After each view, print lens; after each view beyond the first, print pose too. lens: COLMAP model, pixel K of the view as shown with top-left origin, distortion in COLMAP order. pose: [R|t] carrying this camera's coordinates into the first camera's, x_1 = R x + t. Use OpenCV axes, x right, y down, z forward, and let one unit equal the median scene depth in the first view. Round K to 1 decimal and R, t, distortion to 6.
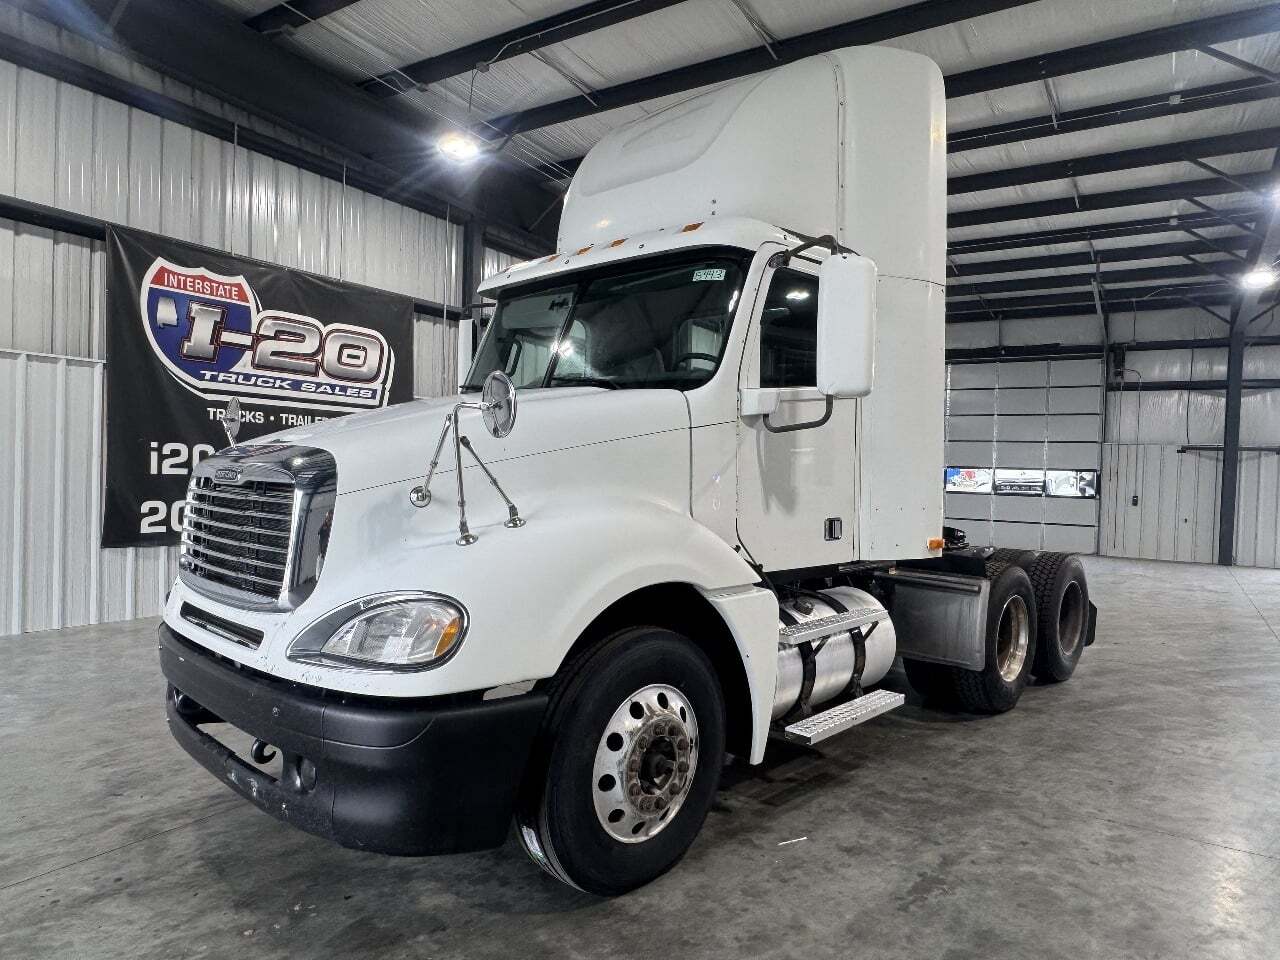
lens RADIAL K [[840.2, 0, 622.0], [0, 840.2, 483.7], [0, 0, 1]] dist [0.010548, -0.010078]
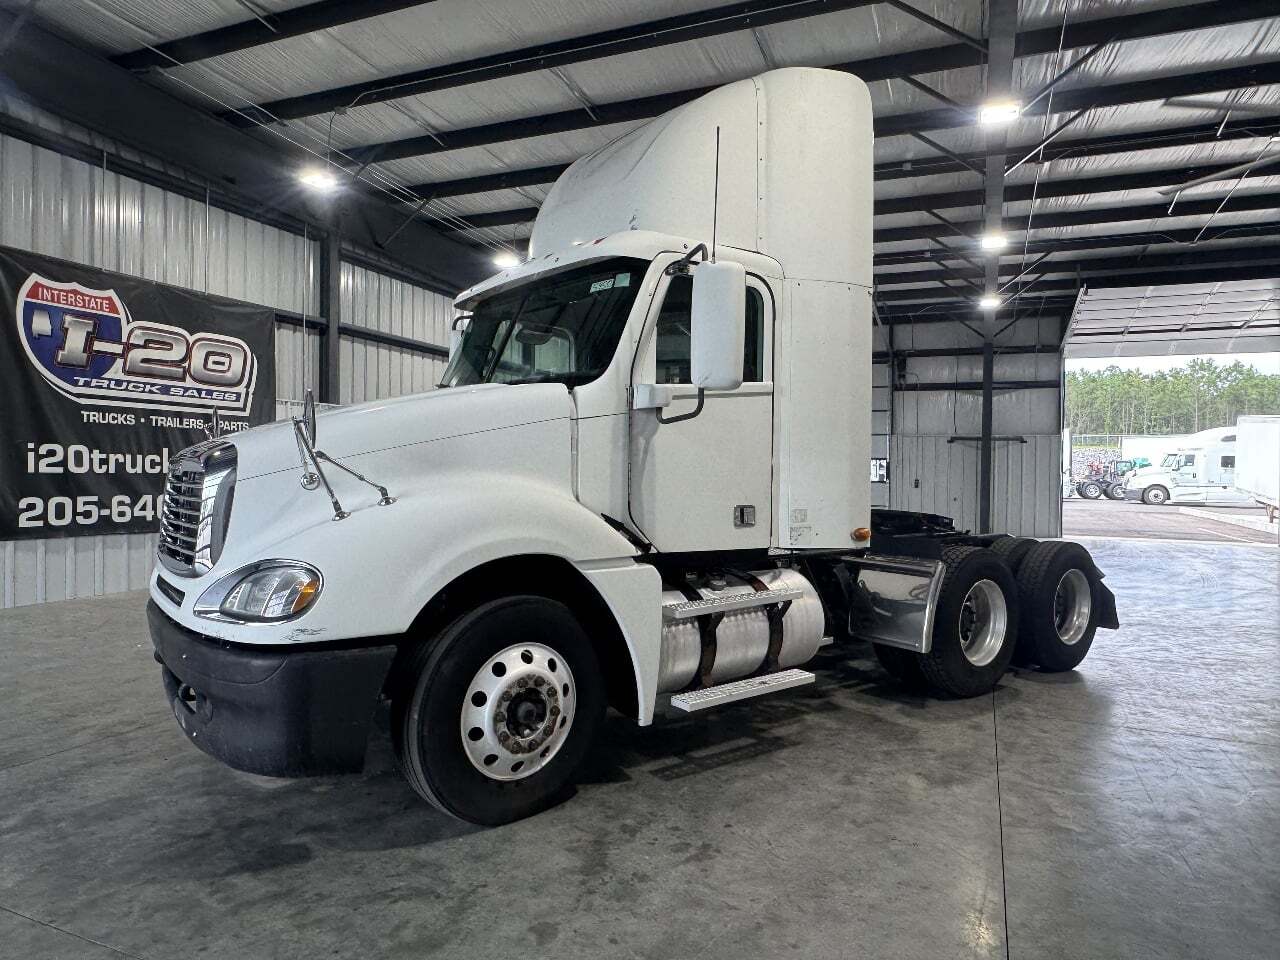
lens RADIAL K [[875.3, 0, 640.4], [0, 875.3, 471.5], [0, 0, 1]] dist [0.007259, 0.002188]
pose [[0.982875, -0.017916, 0.183399, 0.007378], [0.020053, 0.999751, -0.009804, 0.013154], [-0.183178, 0.013314, 0.982990, -0.243961]]
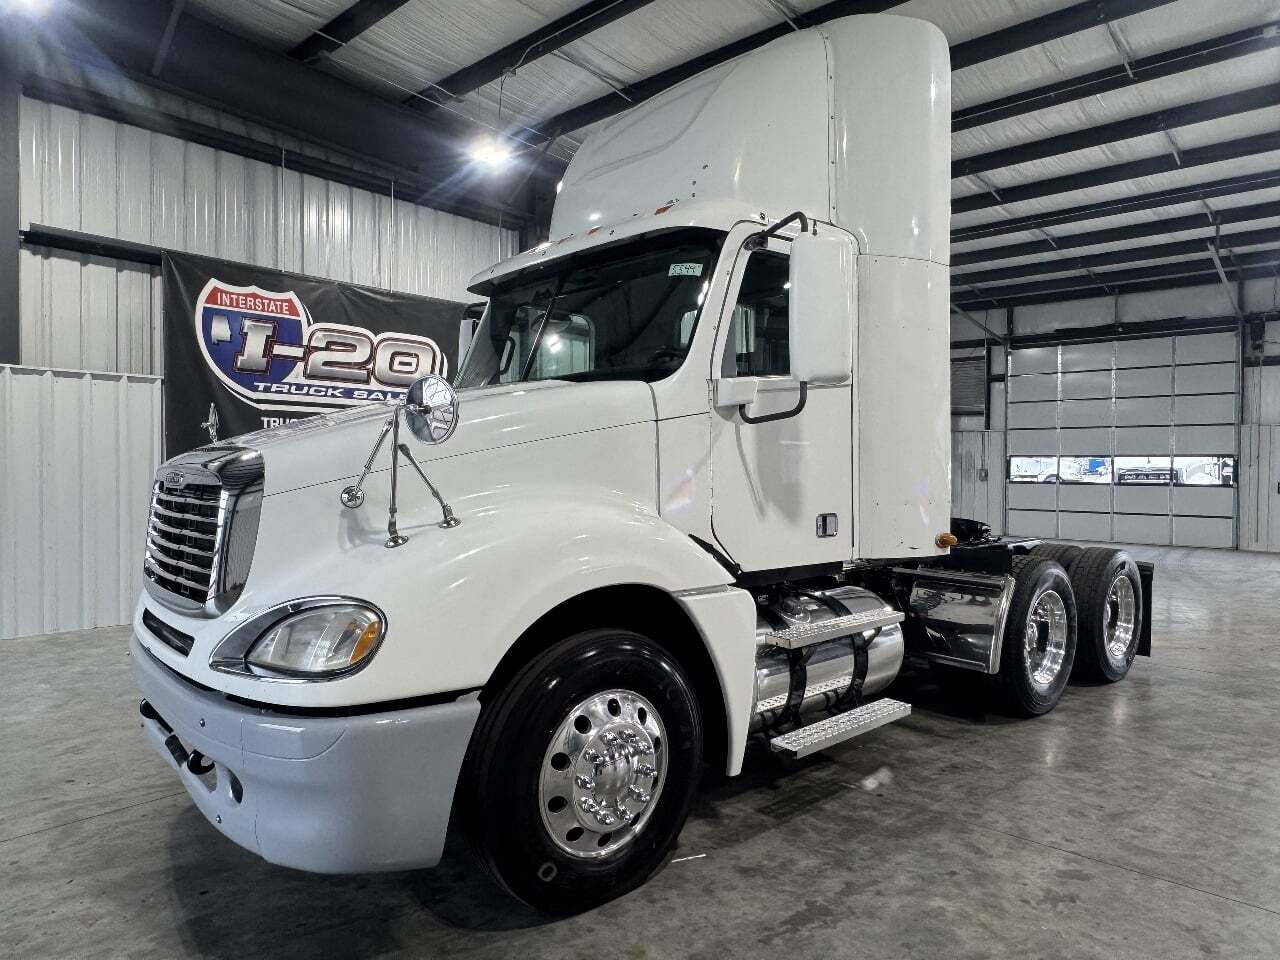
lens RADIAL K [[832.4, 0, 642.1], [0, 832.4, 483.3], [0, 0, 1]] dist [-0.004956, 0.005887]
pose [[0.987026, -0.019741, -0.159341, 0.147612], [0.019868, 0.999802, -0.000796, 0.003514], [0.159326, -0.002381, 0.987223, 0.038471]]
